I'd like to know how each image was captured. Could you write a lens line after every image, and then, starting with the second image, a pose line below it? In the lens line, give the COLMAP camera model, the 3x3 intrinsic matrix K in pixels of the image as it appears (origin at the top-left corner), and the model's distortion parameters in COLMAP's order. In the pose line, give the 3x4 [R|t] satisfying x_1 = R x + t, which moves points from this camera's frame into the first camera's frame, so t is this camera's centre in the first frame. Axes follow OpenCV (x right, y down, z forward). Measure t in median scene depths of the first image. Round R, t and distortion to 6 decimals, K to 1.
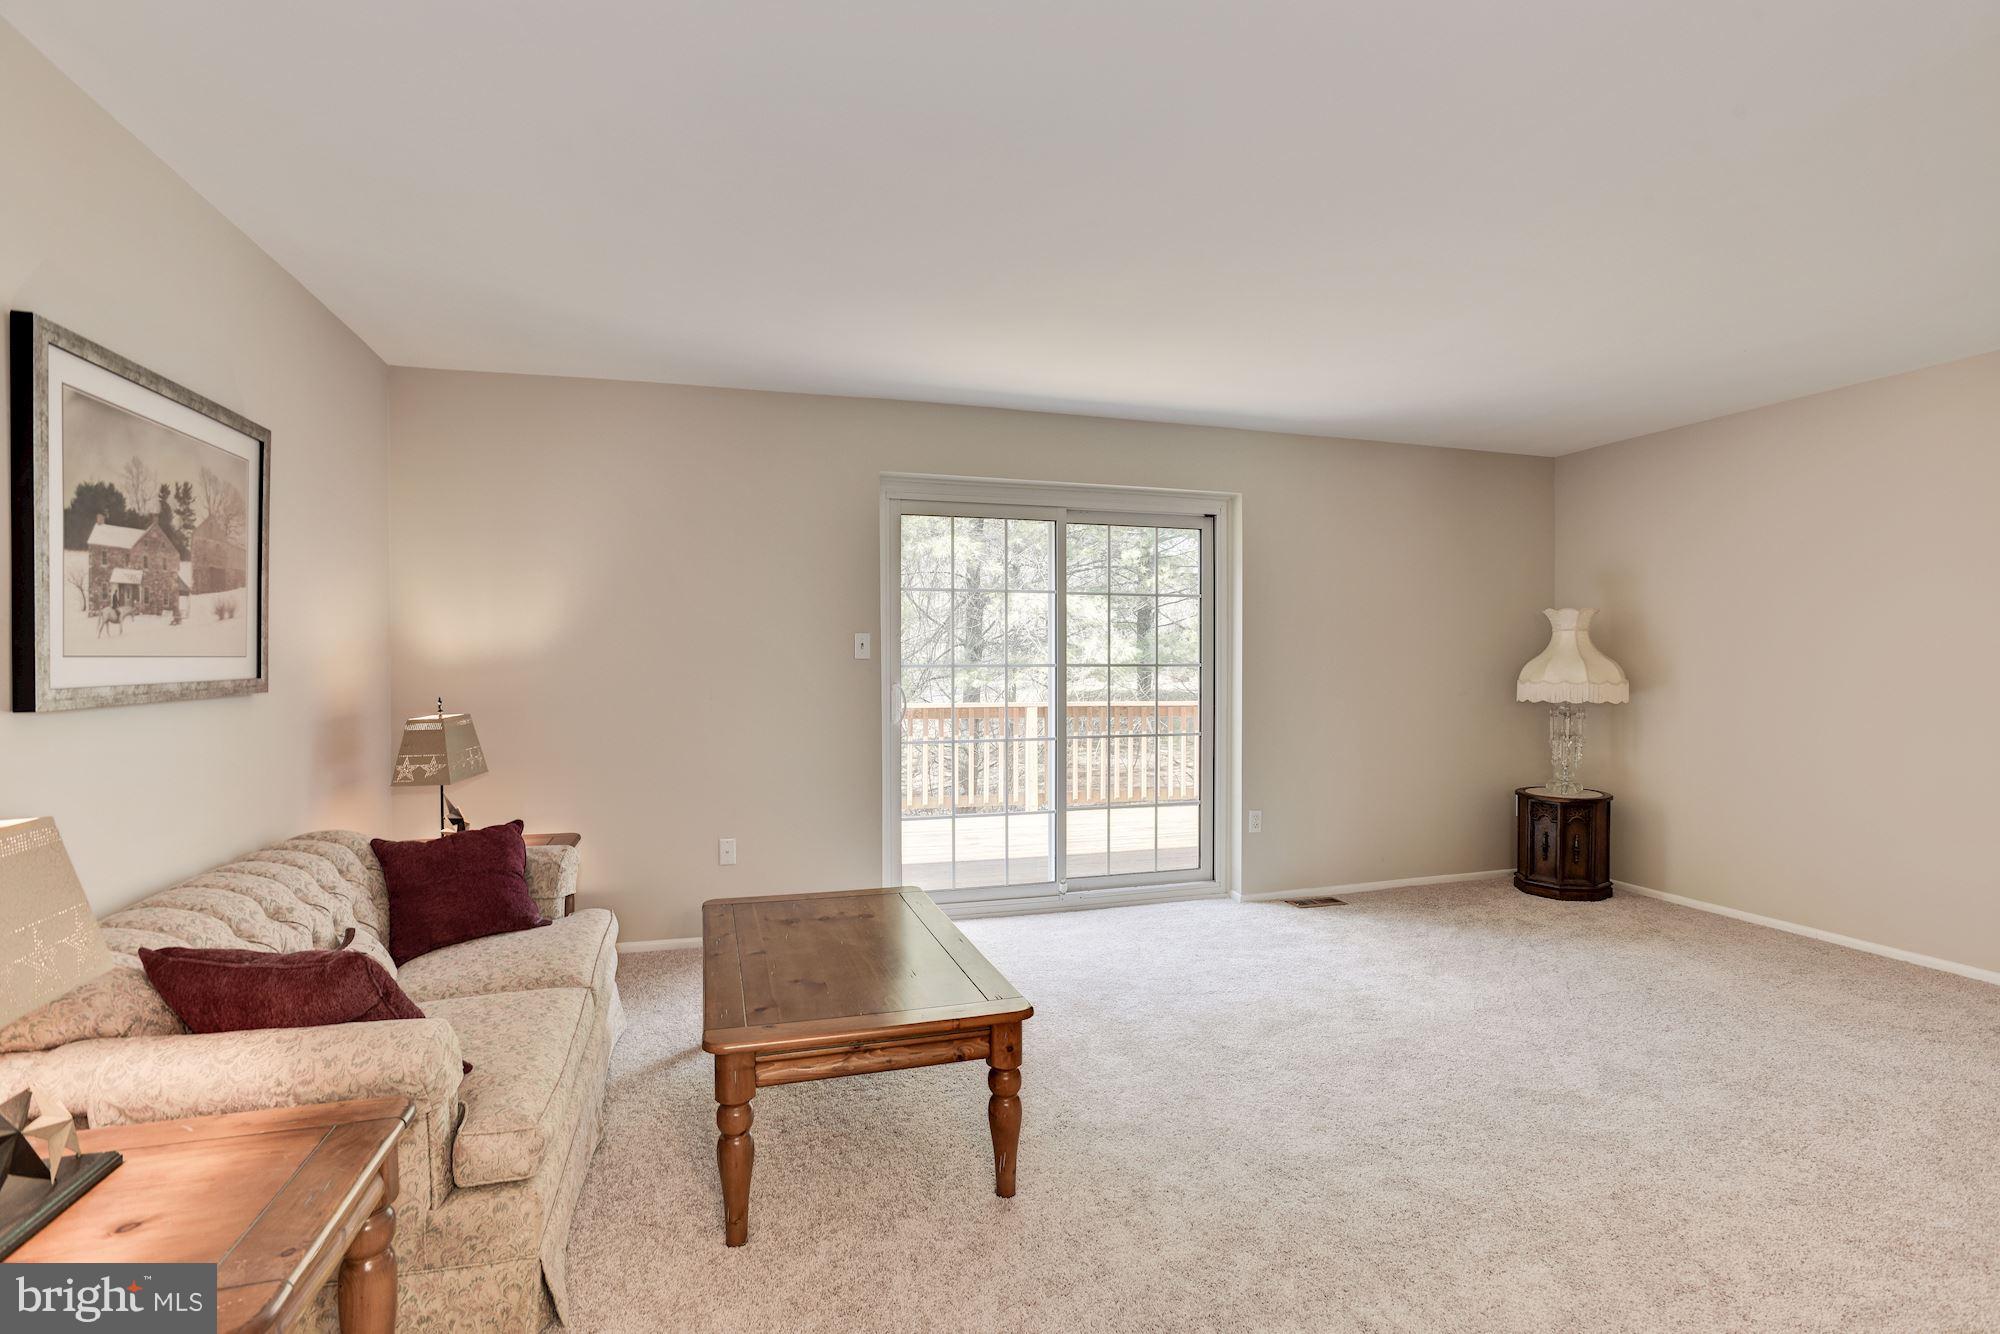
lens RADIAL K [[970.9, 0, 1000.0], [0, 970.9, 667.0], [0, 0, 1]] dist [-0.049838, 0.025896]
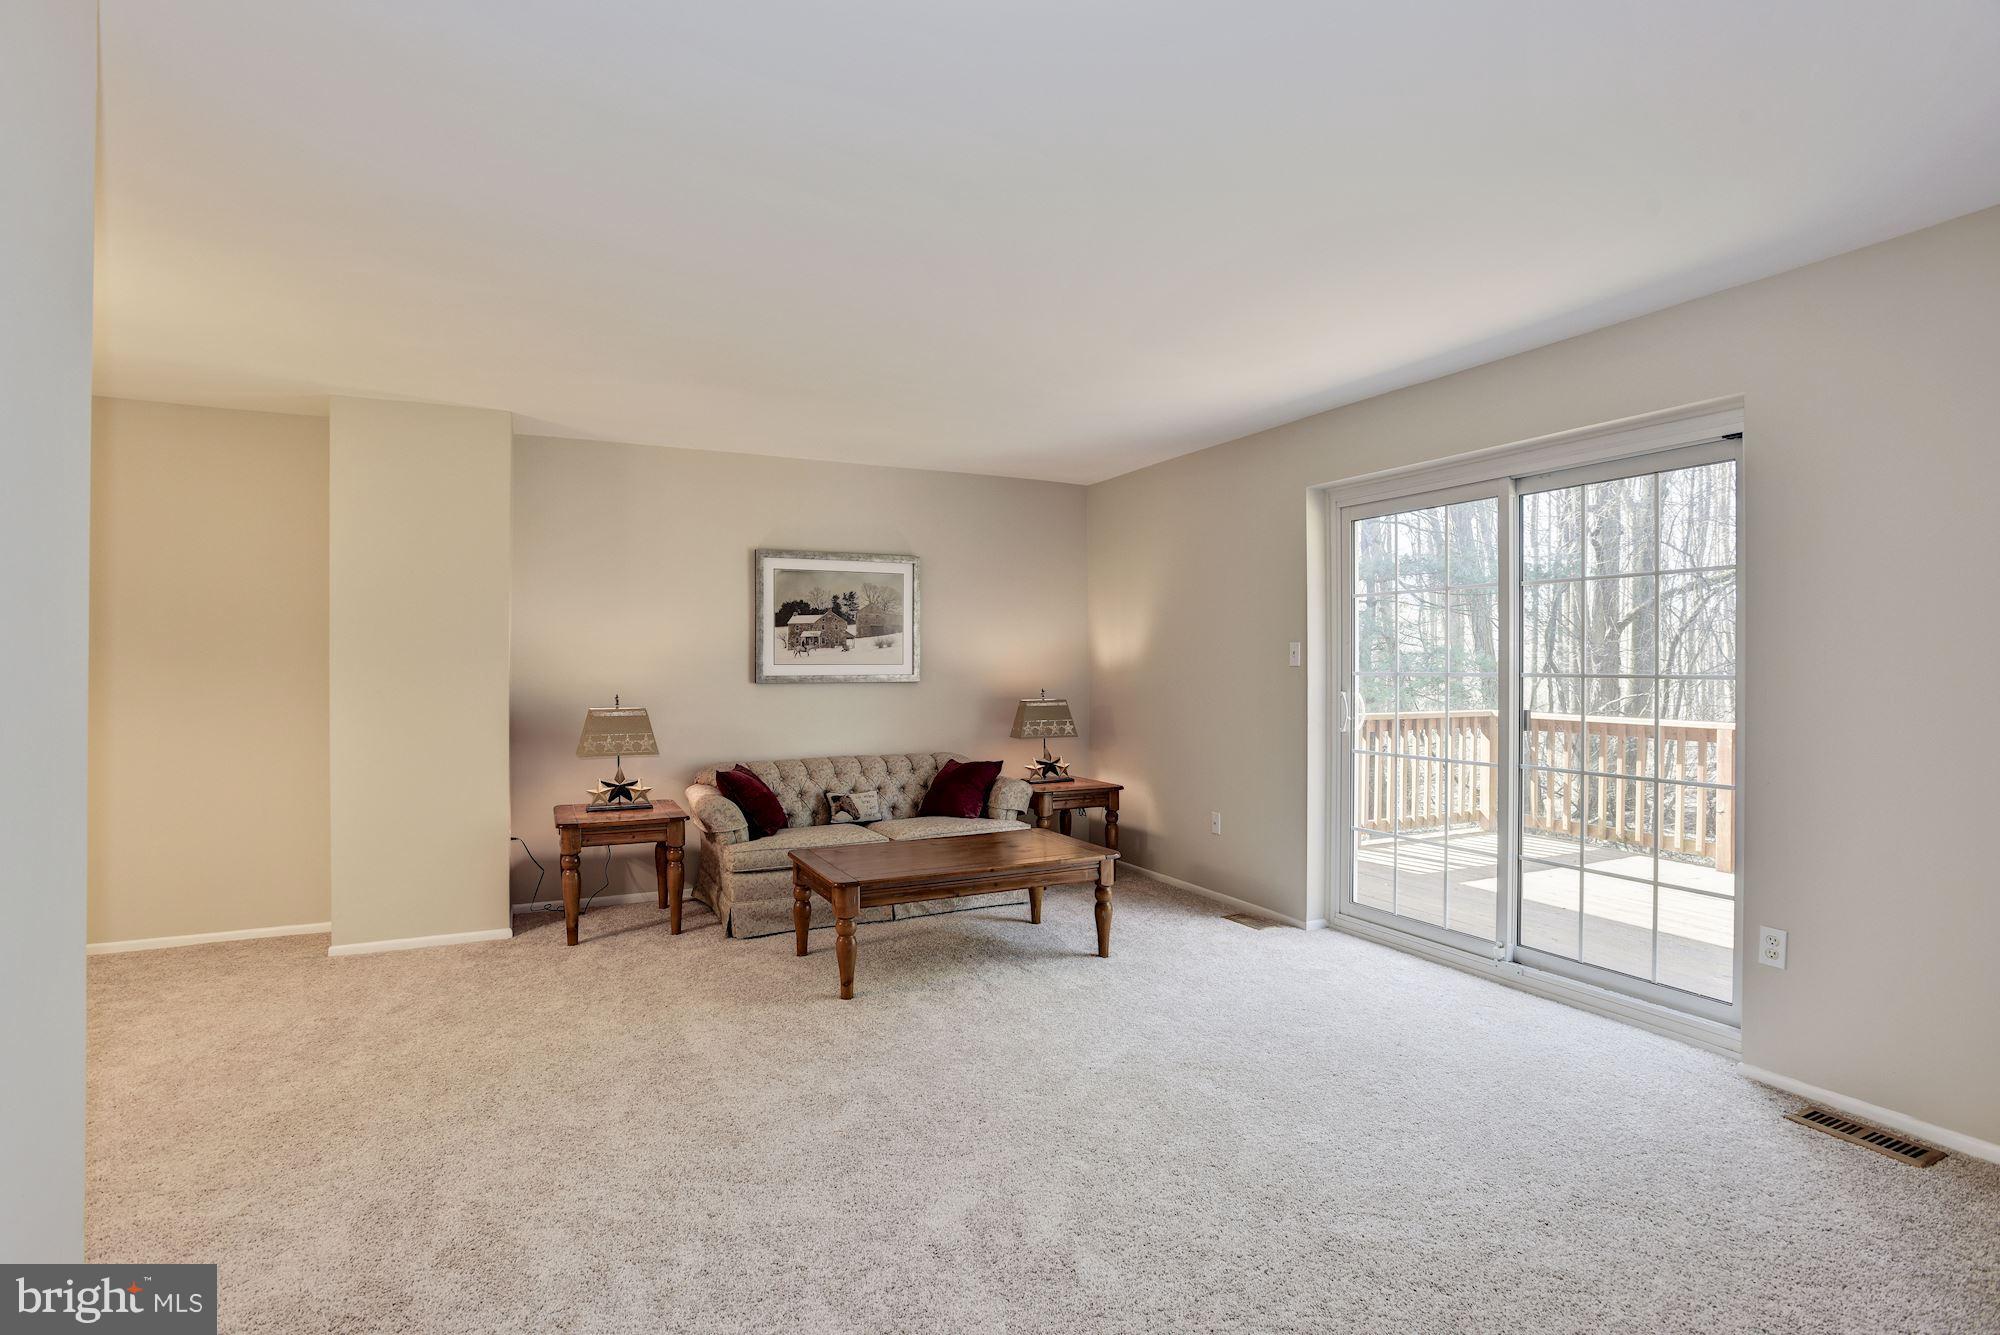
lens RADIAL K [[970.9, 0, 1000.0], [0, 970.9, 667.5], [0, 0, 1]] dist [-0.049838, 0.025896]
pose [[0.229224, 0.001786, -0.973372, 1.614252], [-0.006591, 0.999978, 0.000282, -0.006673], [0.973351, 0.006351, 0.229231, 0.806075]]
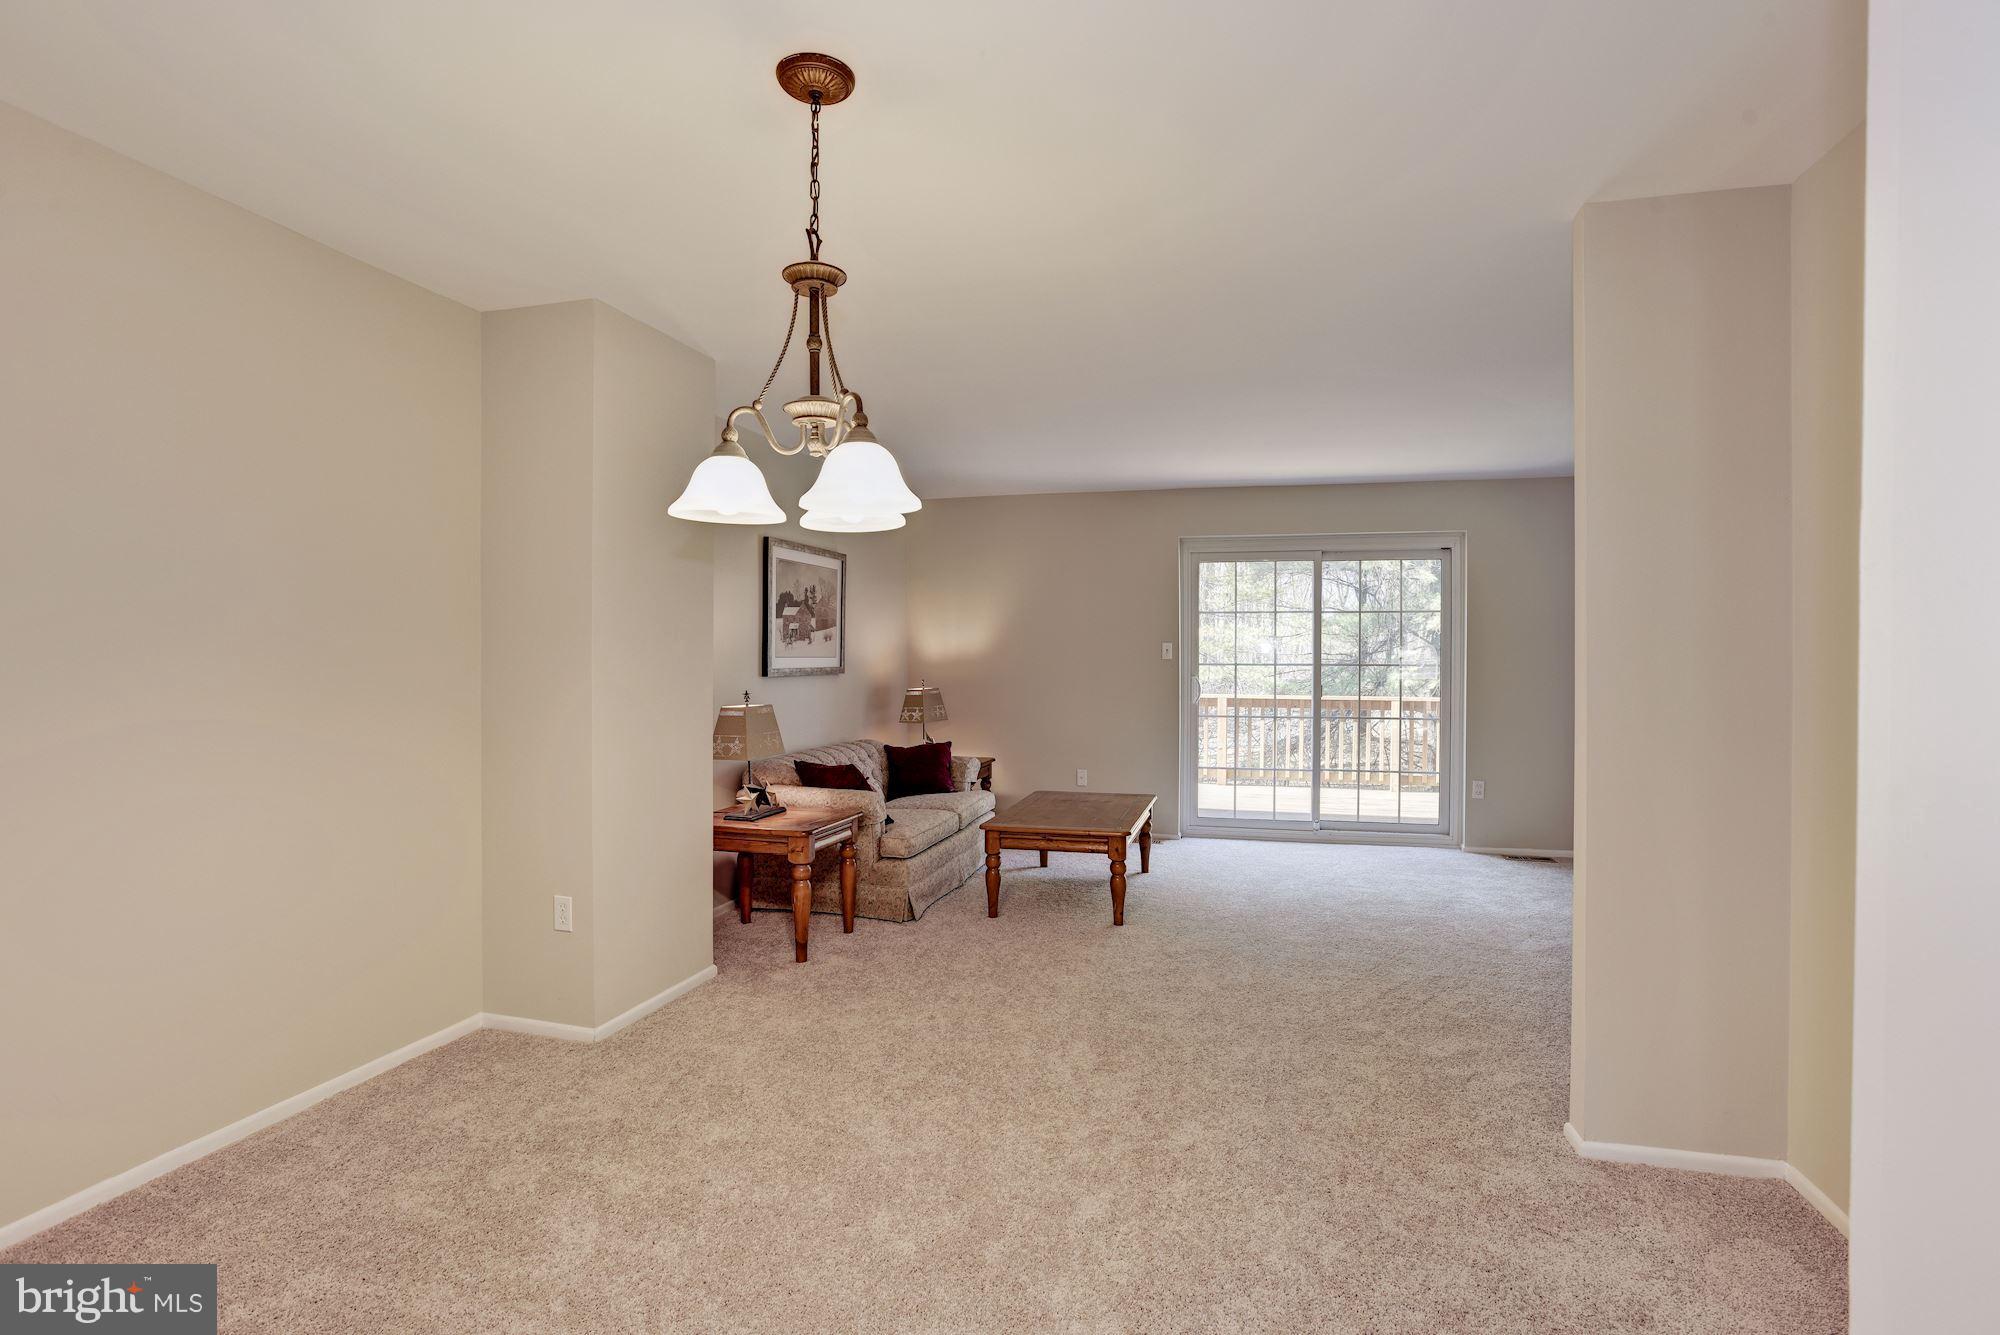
lens RADIAL K [[970.9, 0, 1000.0], [0, 970.9, 667.5], [0, 0, 1]] dist [-0.049838, 0.025896]
pose [[0.849009, 0.008049, -0.528317, 0.843612], [-0.007931, 0.999965, 0.002490, 0.005004], [0.528318, 0.002077, 0.849044, -0.837375]]
